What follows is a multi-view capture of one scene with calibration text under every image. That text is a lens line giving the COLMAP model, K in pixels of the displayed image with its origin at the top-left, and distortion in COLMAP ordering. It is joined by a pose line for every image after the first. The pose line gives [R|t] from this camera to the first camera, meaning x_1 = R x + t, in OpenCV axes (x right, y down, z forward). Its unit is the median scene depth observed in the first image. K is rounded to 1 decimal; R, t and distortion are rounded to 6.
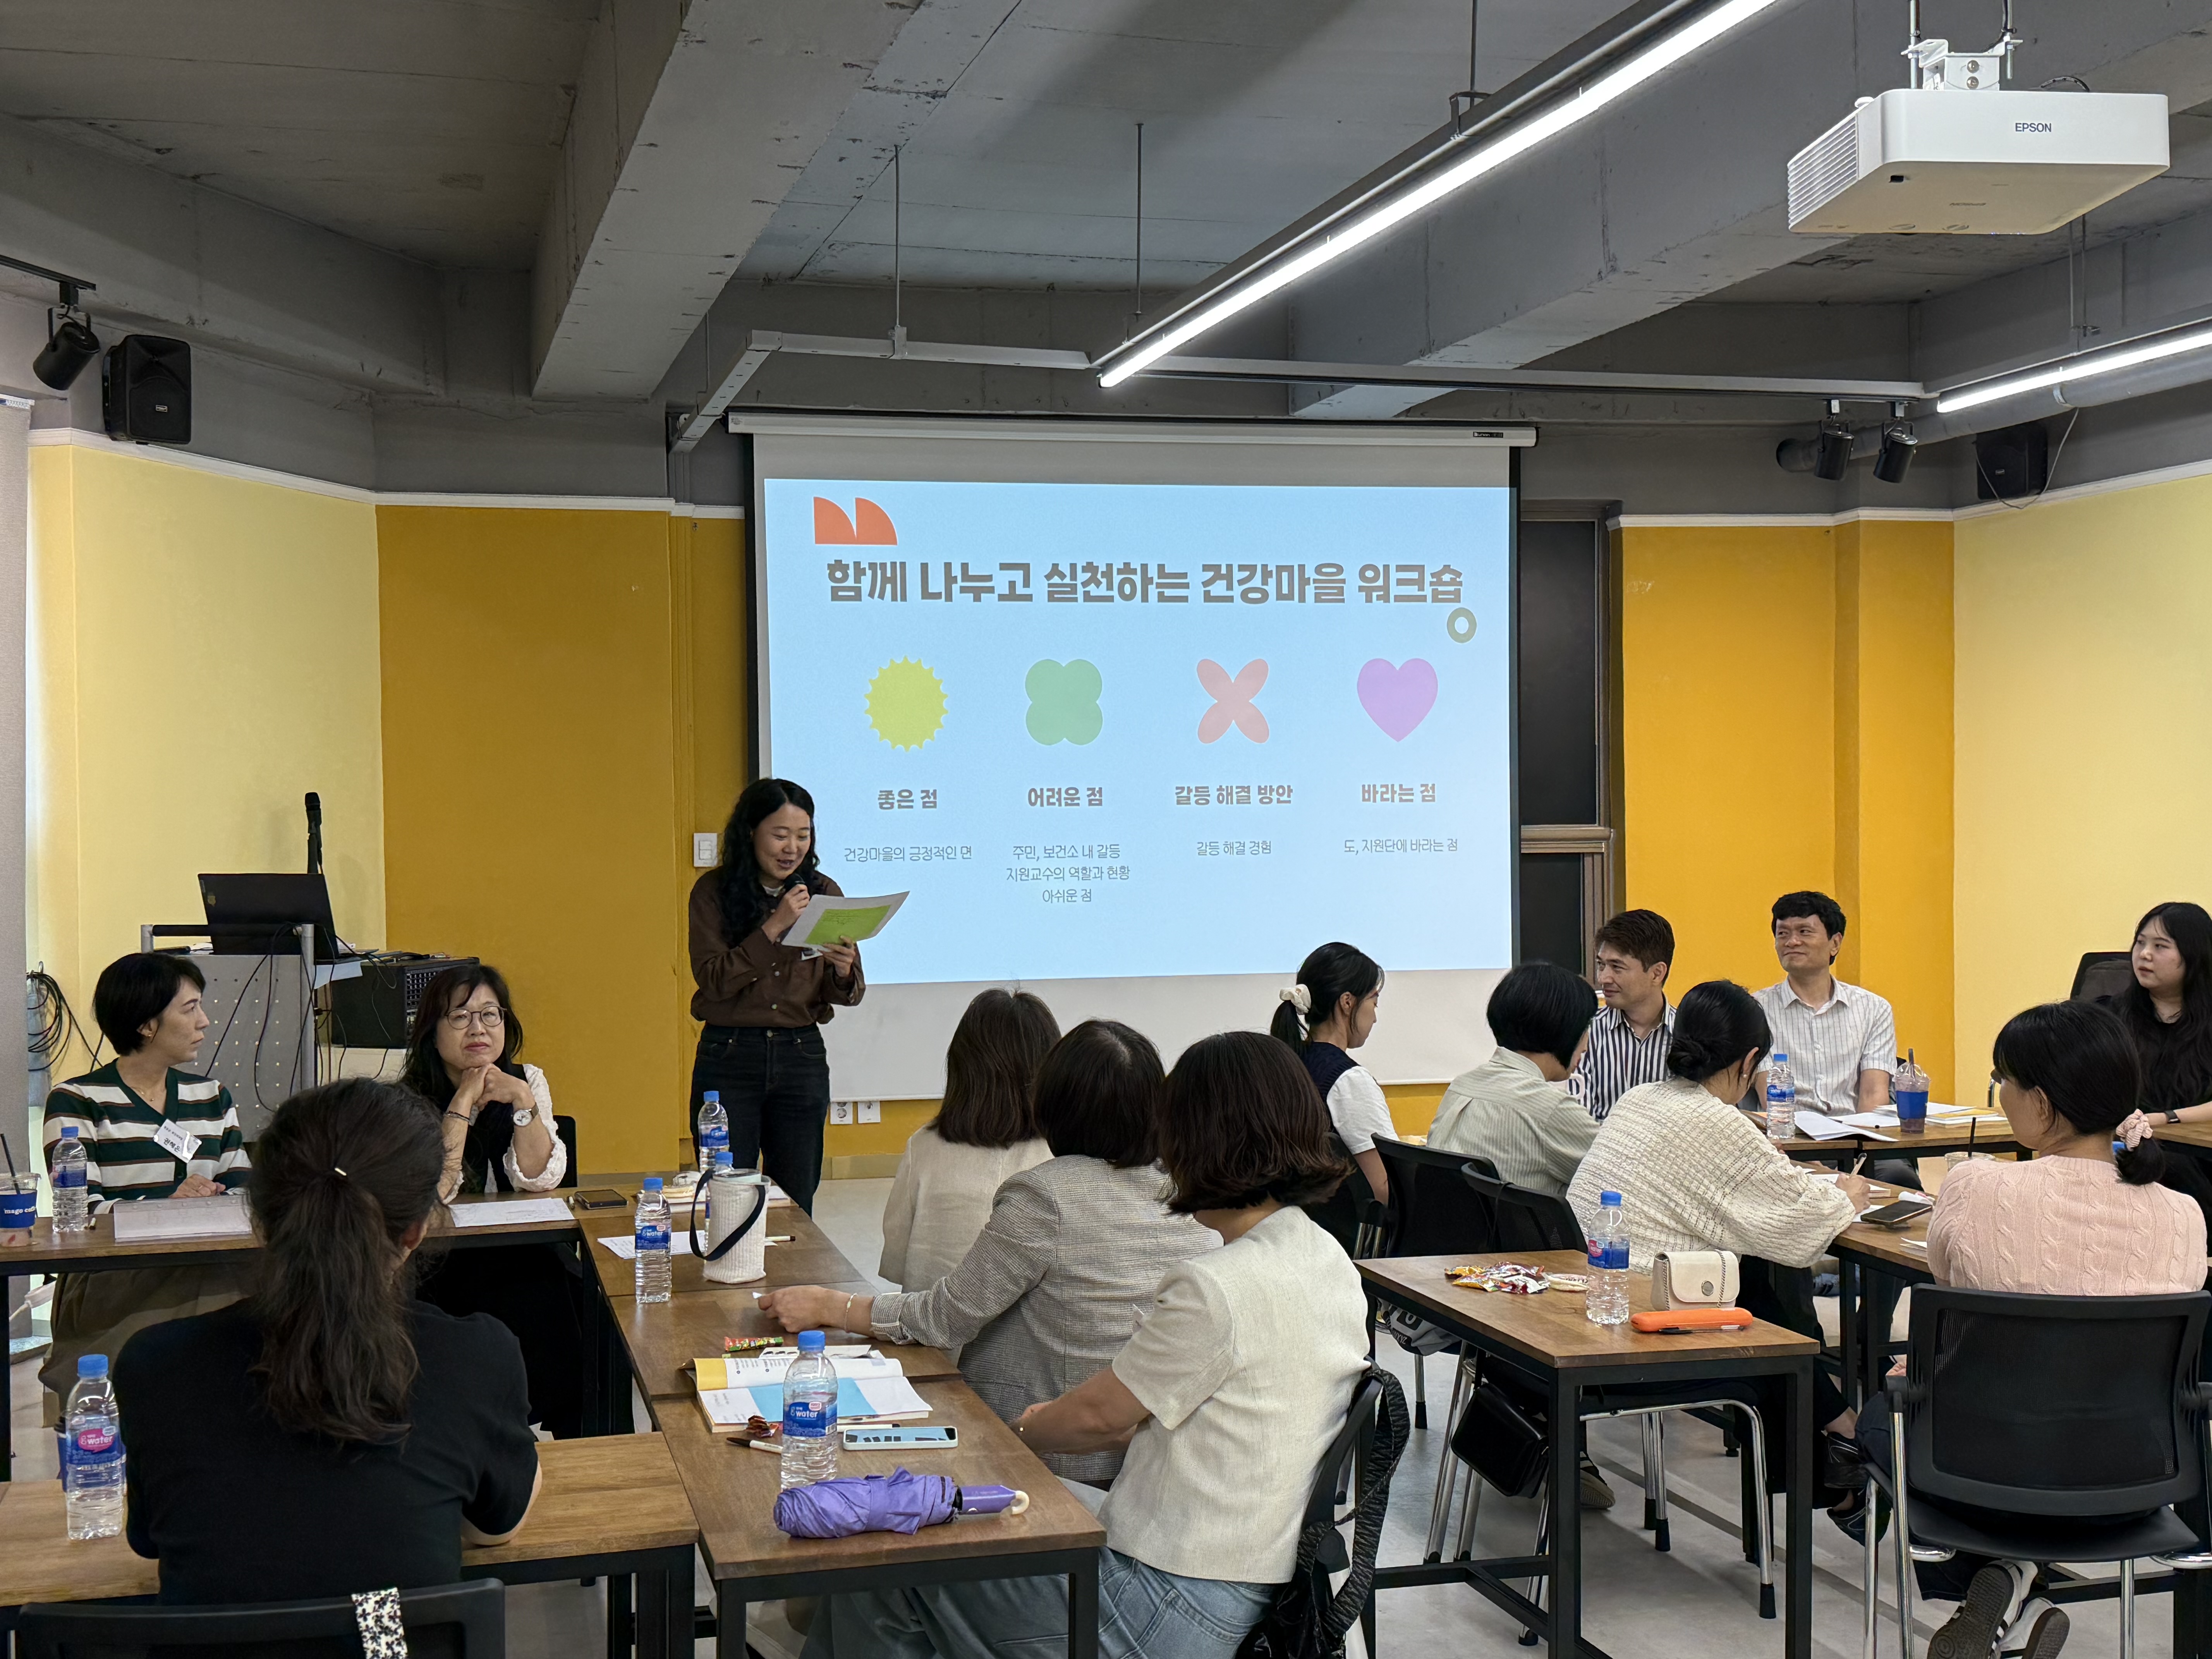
lens RADIAL K [[2519.9, 0, 1106.0], [0, 2519.9, 829.5], [0, 0, 1]] dist [0.151656, -0.044266]
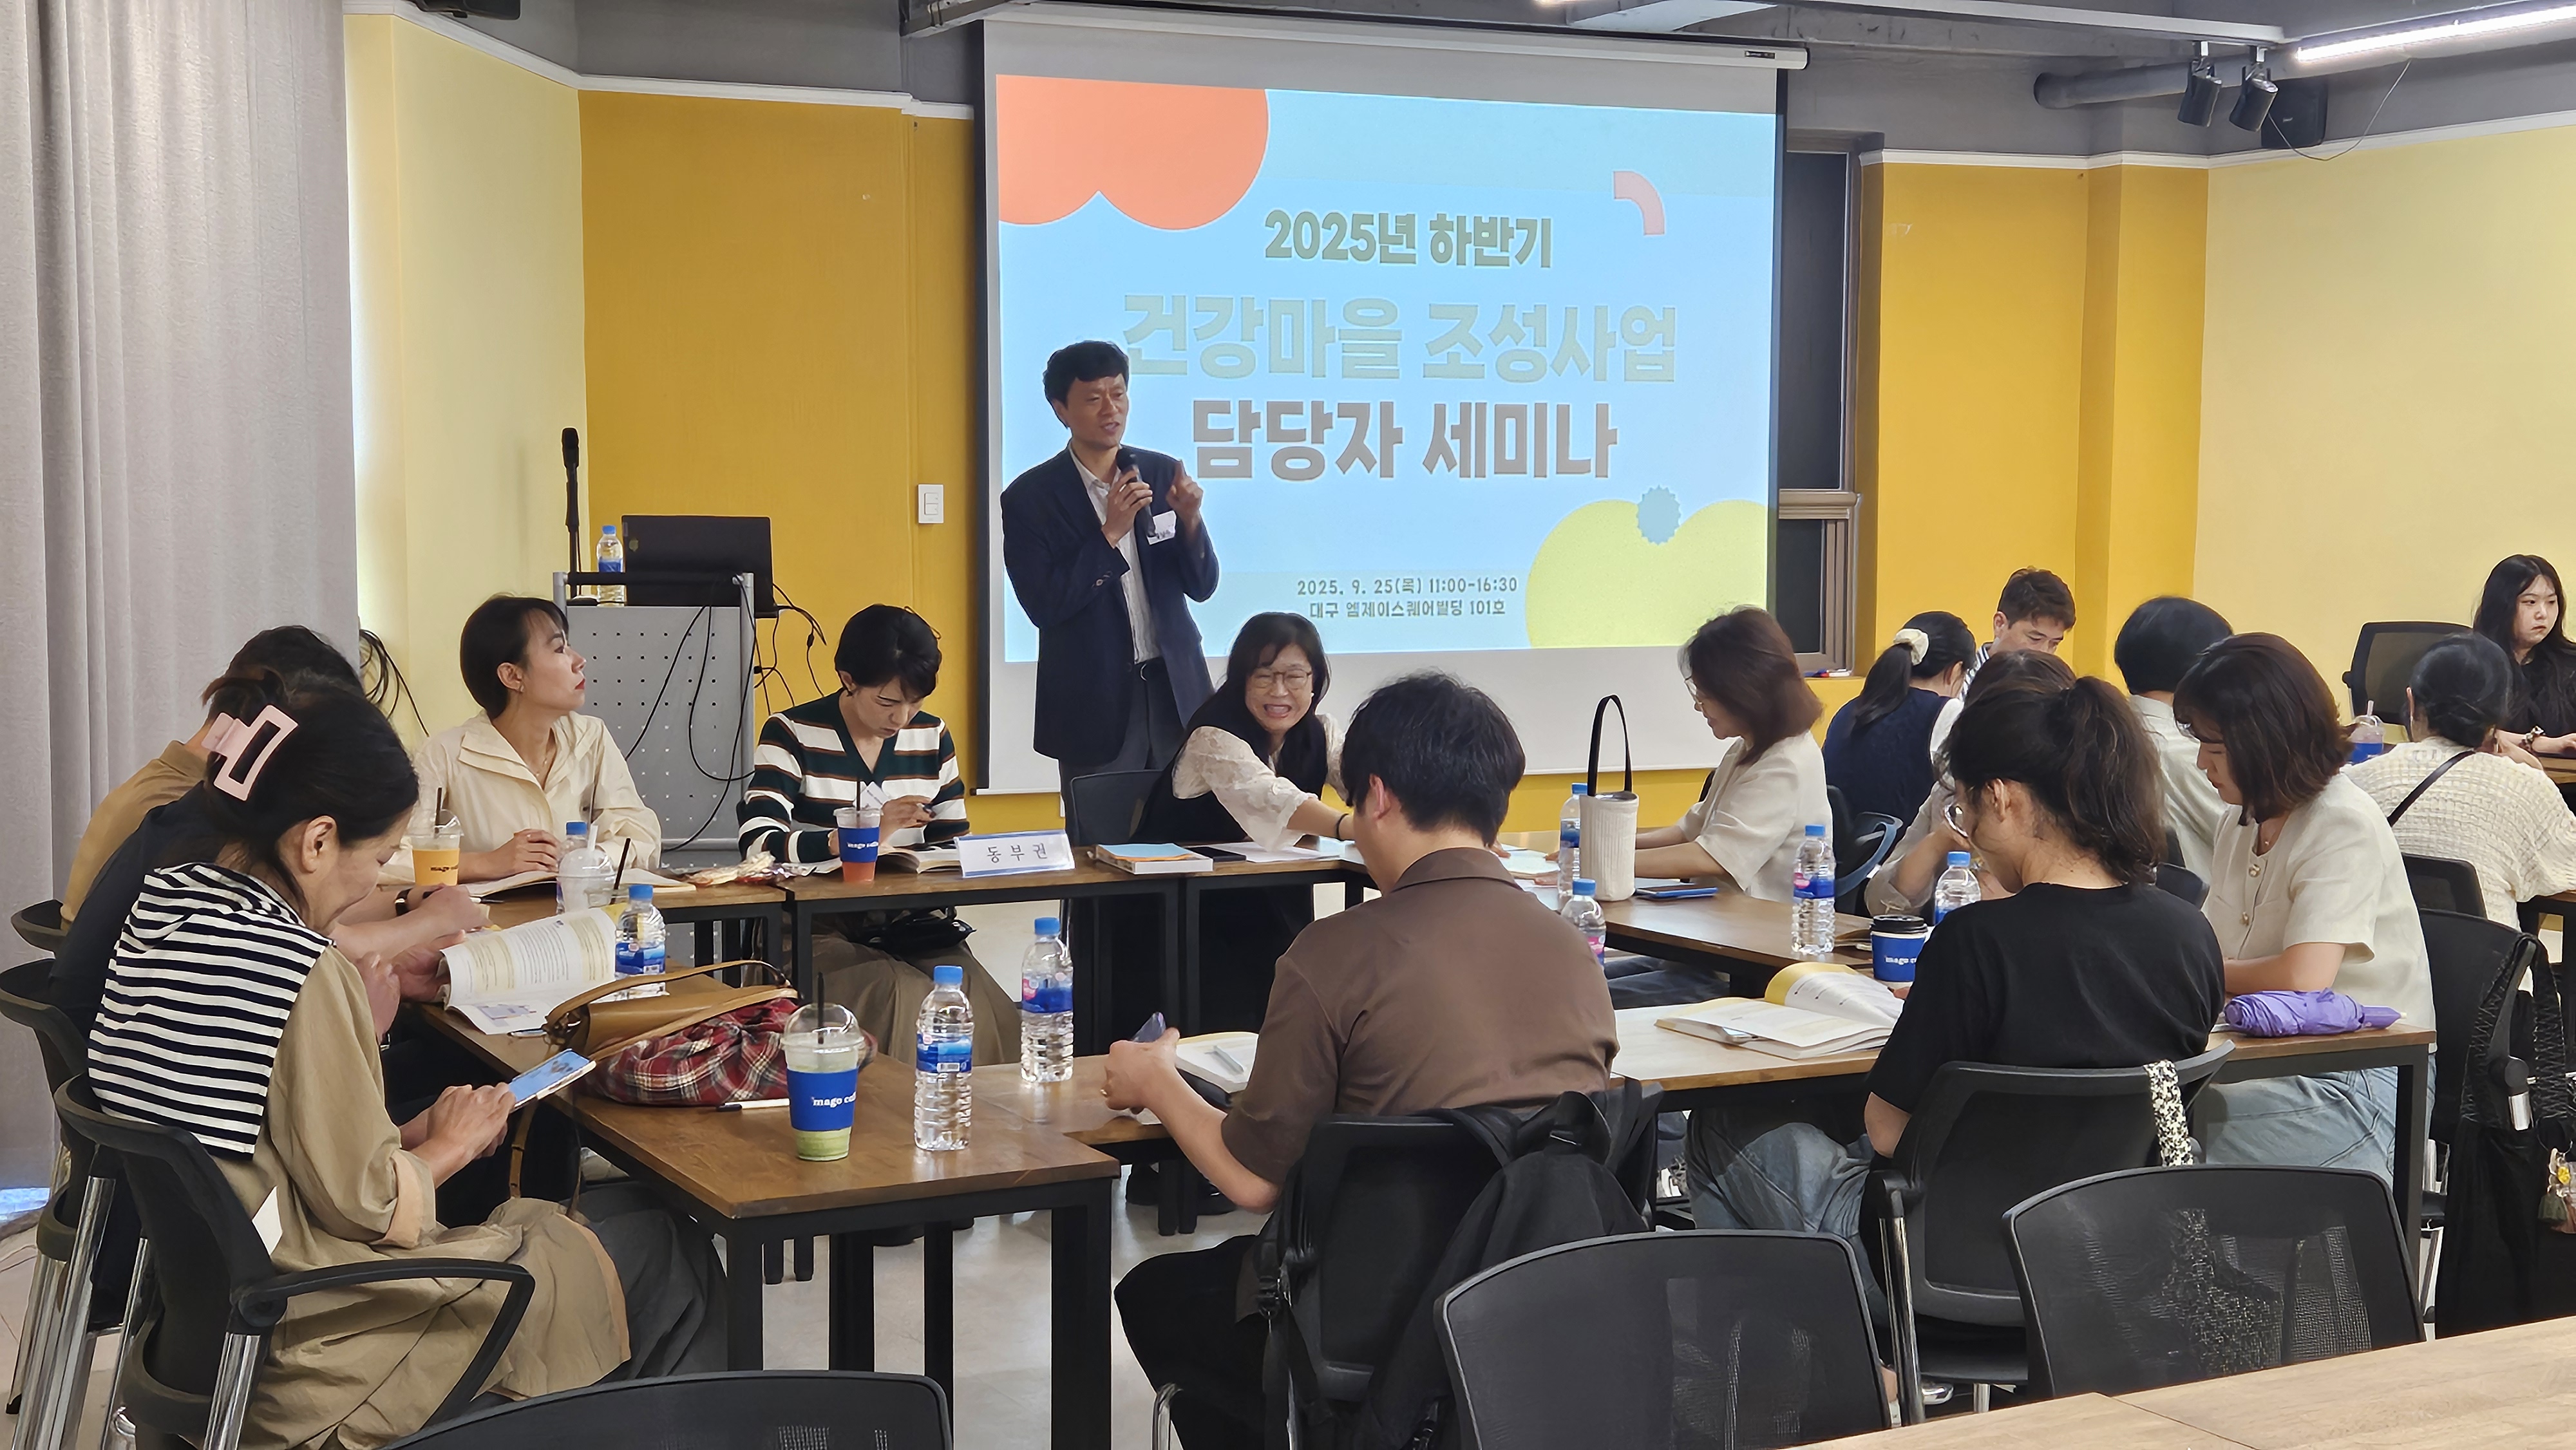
lens RADIAL K [[3244.7, 0, 1300.5], [0, 3244.7, 767.4], [0, 0, 1]] dist [0.077647, -0.008979]
pose [[0.975596, -0.005953, 0.219495, -0.275638], [-0.011267, 0.996958, 0.077120, 0.010727], [-0.219286, -0.077711, 0.972561, -0.122236]]
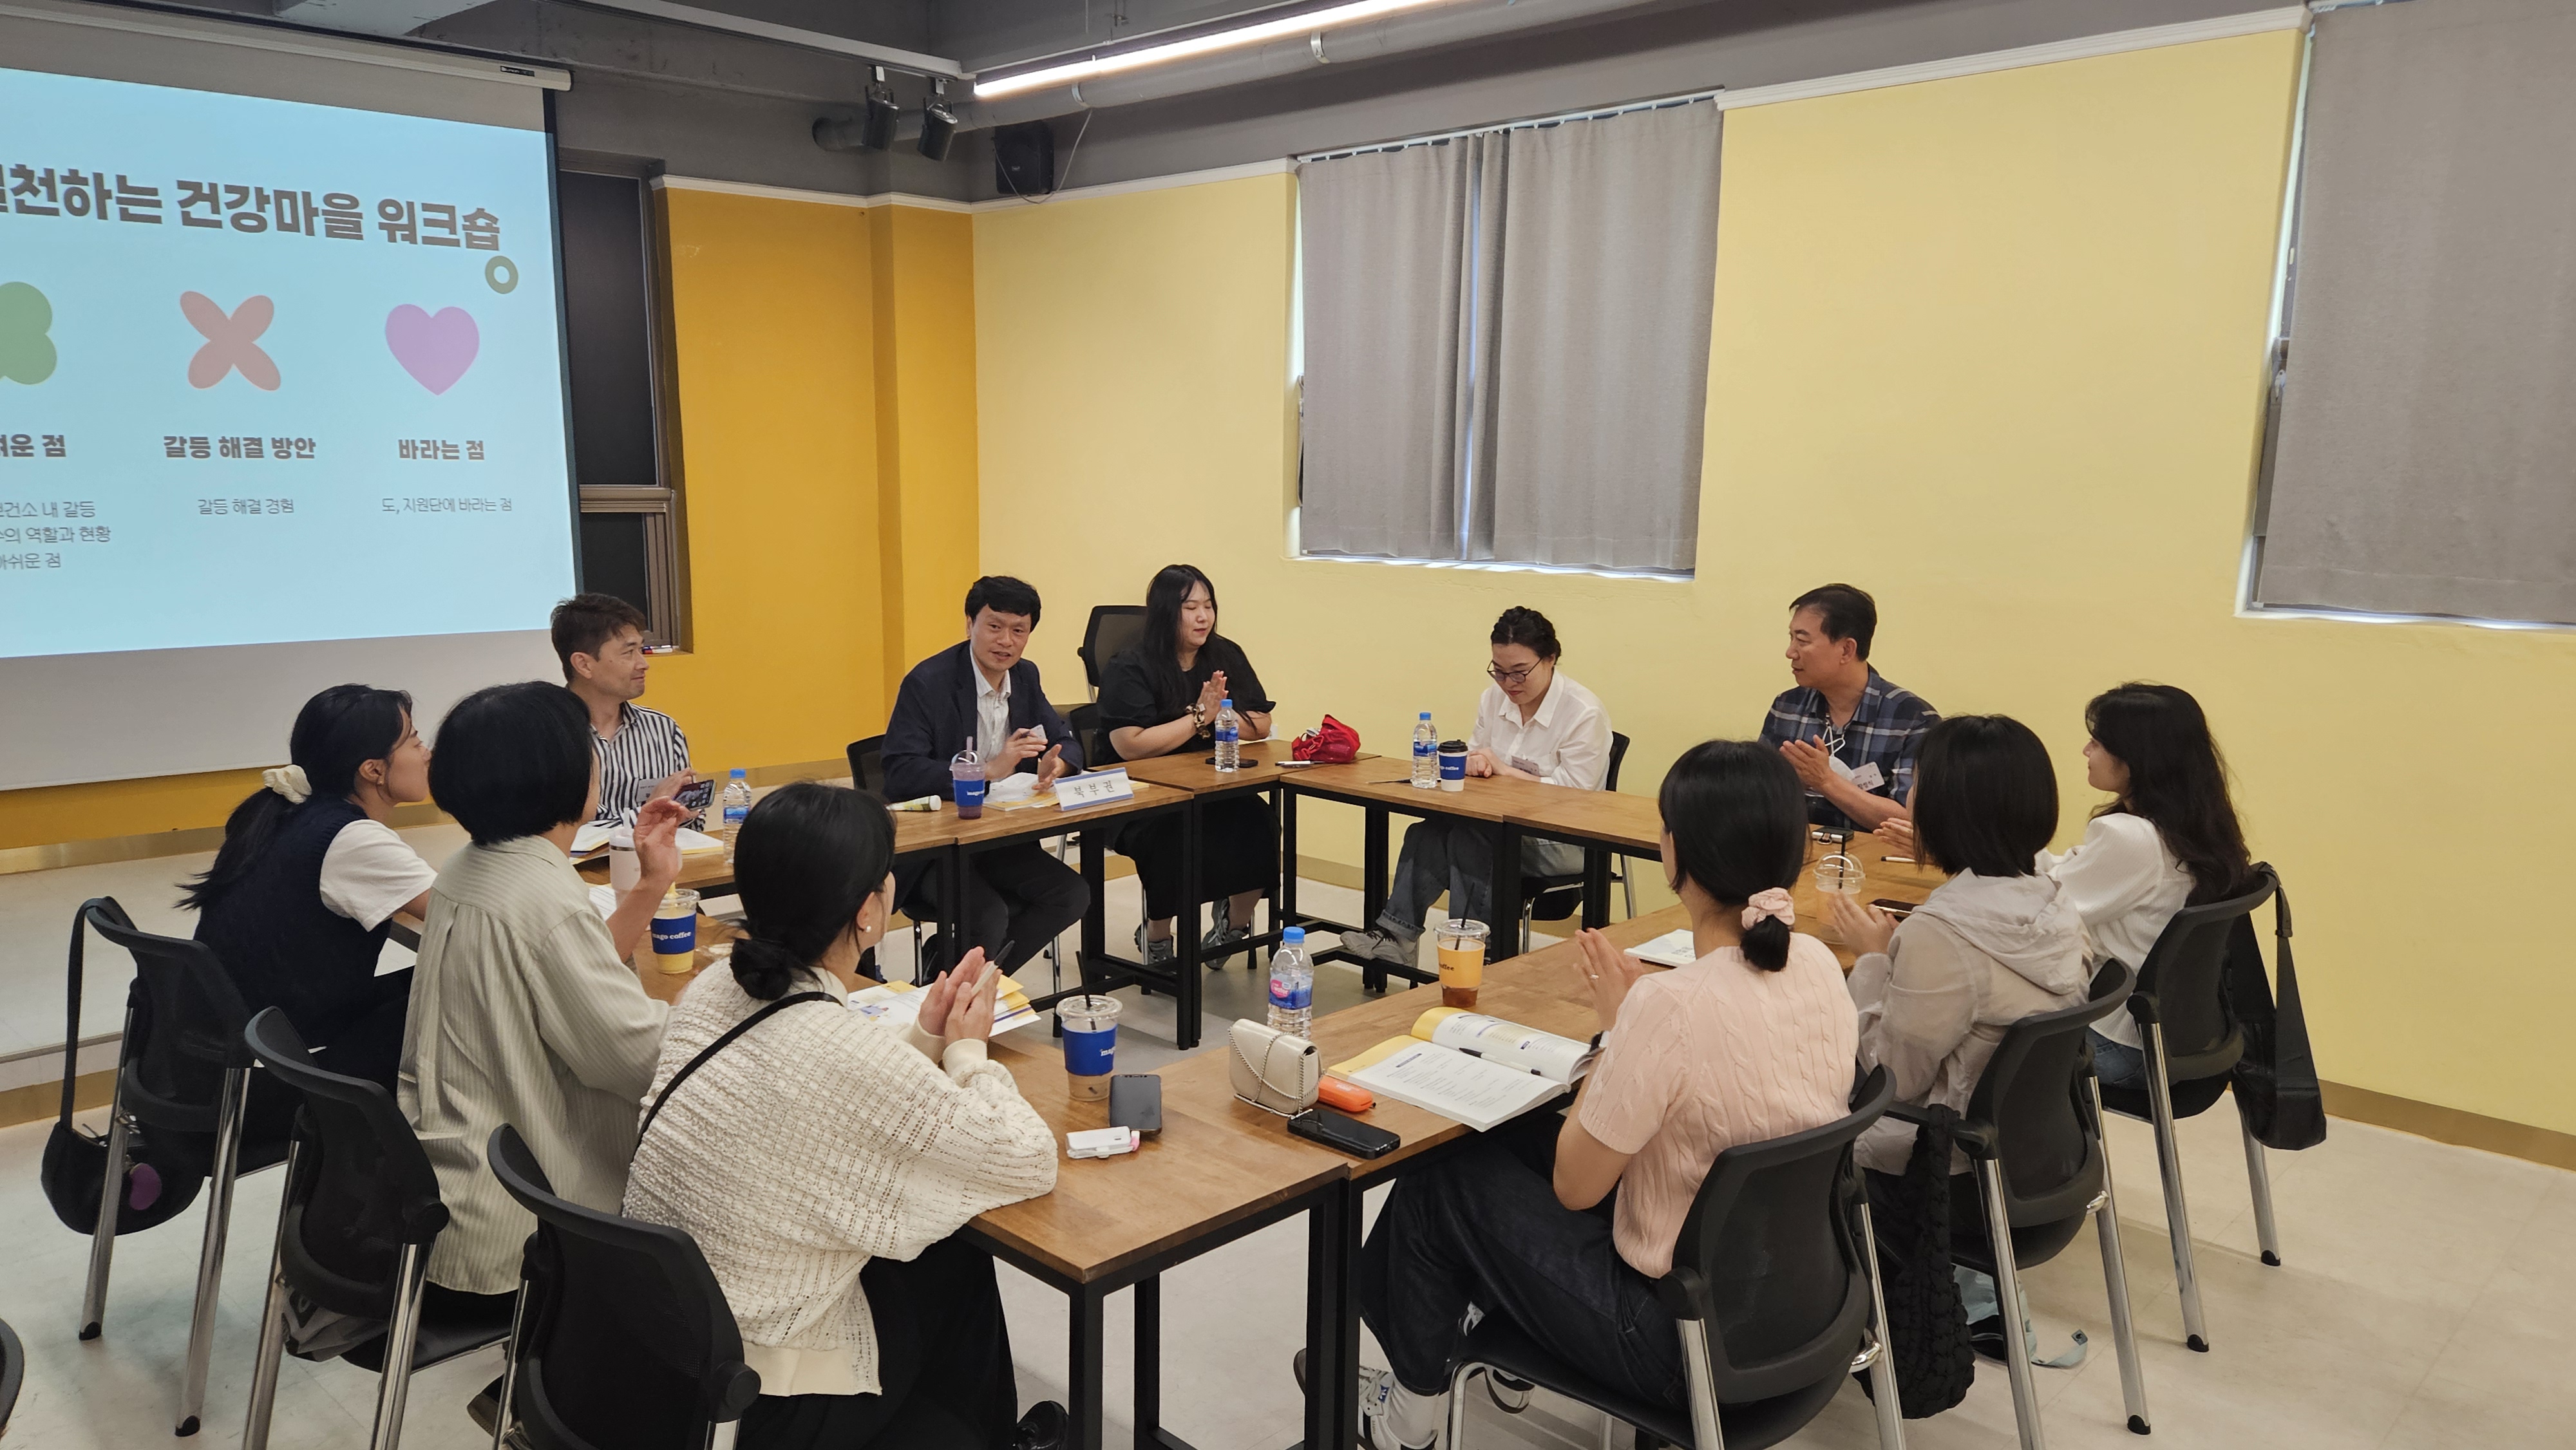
lens RADIAL K [[1787.3, 0, 1273.6], [0, 1787.3, 773.7], [0, 0, 1]] dist [0.080215, -0.073019]
pose [[0.867826, -0.068780, 0.492085, 0.043233], [-0.014988, 0.986298, 0.164290, -0.011390], [-0.496642, -0.149950, 0.854904, 0.237646]]
